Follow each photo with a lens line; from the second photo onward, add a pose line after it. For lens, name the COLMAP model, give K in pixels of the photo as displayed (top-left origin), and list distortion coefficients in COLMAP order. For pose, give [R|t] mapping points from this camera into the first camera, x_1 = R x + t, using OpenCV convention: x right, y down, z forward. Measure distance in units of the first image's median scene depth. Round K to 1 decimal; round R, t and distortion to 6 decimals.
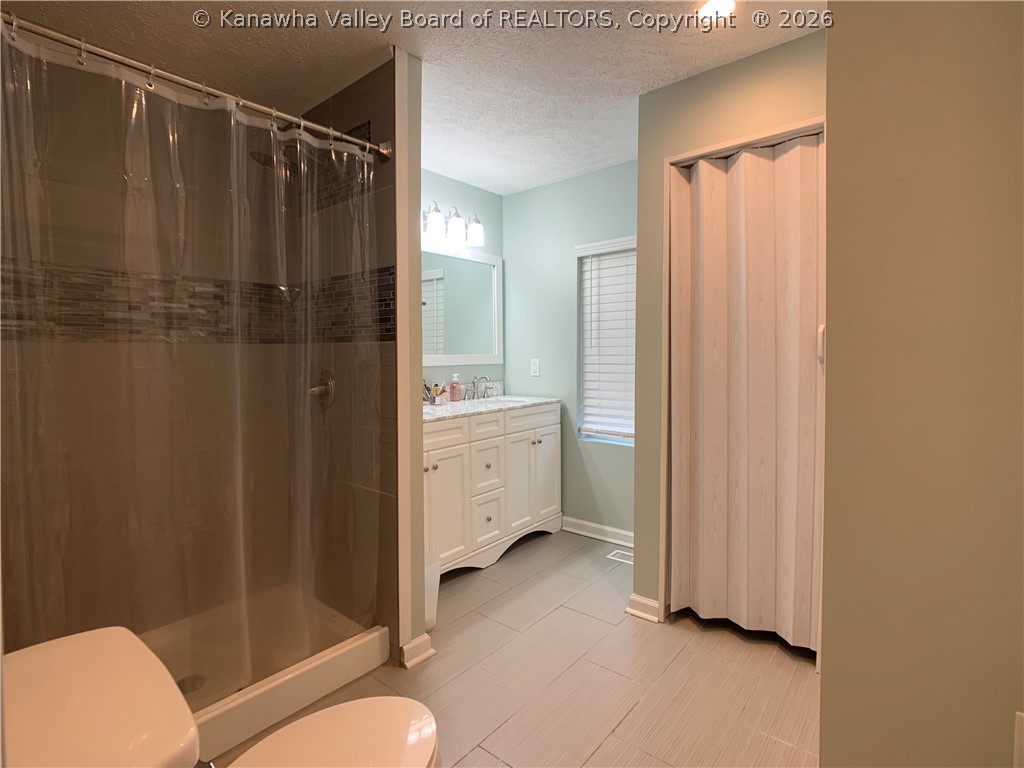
lens RADIAL K [[508.5, 0, 512.9], [0, 508.5, 364.8], [0, 0, 1]] dist [-0.000899, 0.000313]
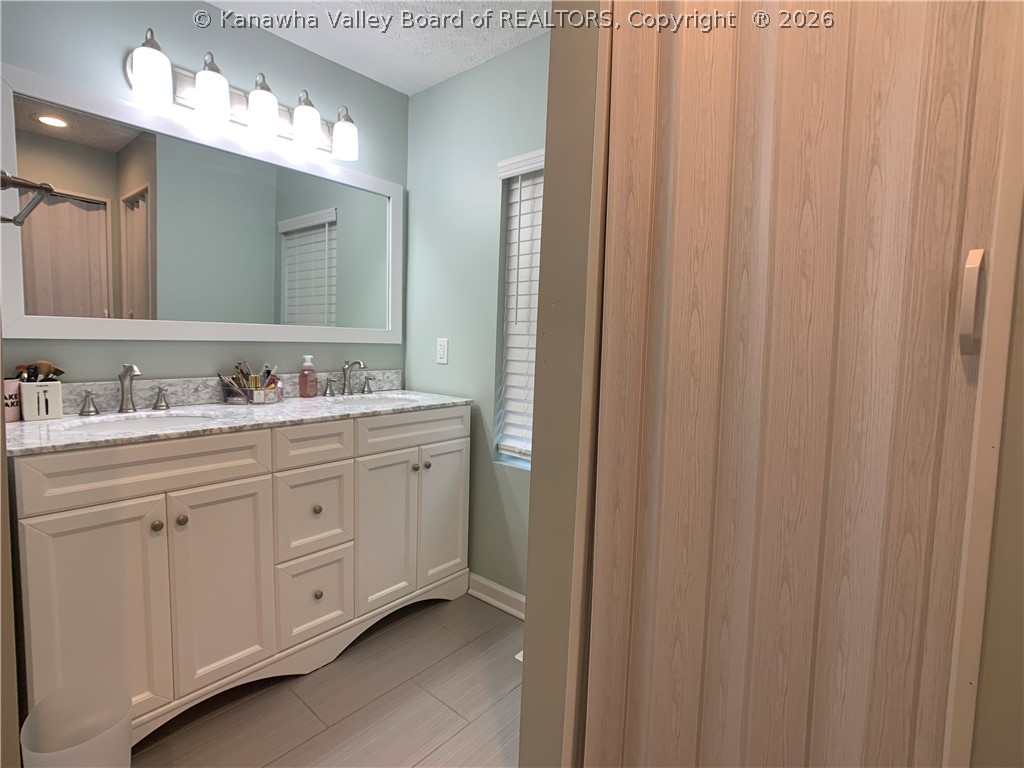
lens RADIAL K [[505.9, 0, 512.9], [0, 505.9, 375.1], [0, 0, 1]] dist [-0.014066, 0.001910]
pose [[0.999203, 0.036808, -0.015421, 0.158503], [-0.036113, 0.998415, 0.043164, 0.005319], [0.016985, -0.042573, 0.998949, 0.354100]]
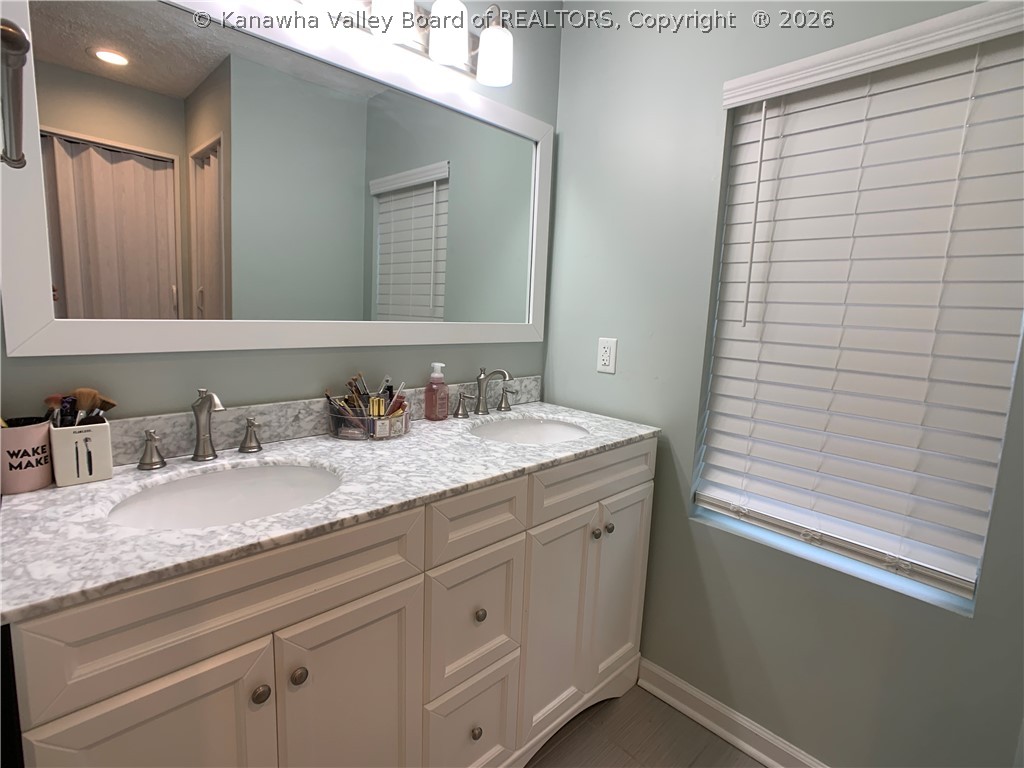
lens RADIAL K [[501.6, 0, 510.7], [0, 501.6, 368.7], [0, 0, 1]] dist [-0.015868, -0.000528]
pose [[0.992586, 0.065008, -0.102694, 0.002285], [-0.054872, 0.993612, 0.098613, -0.026159], [0.108449, -0.092247, 0.989813, 0.542512]]
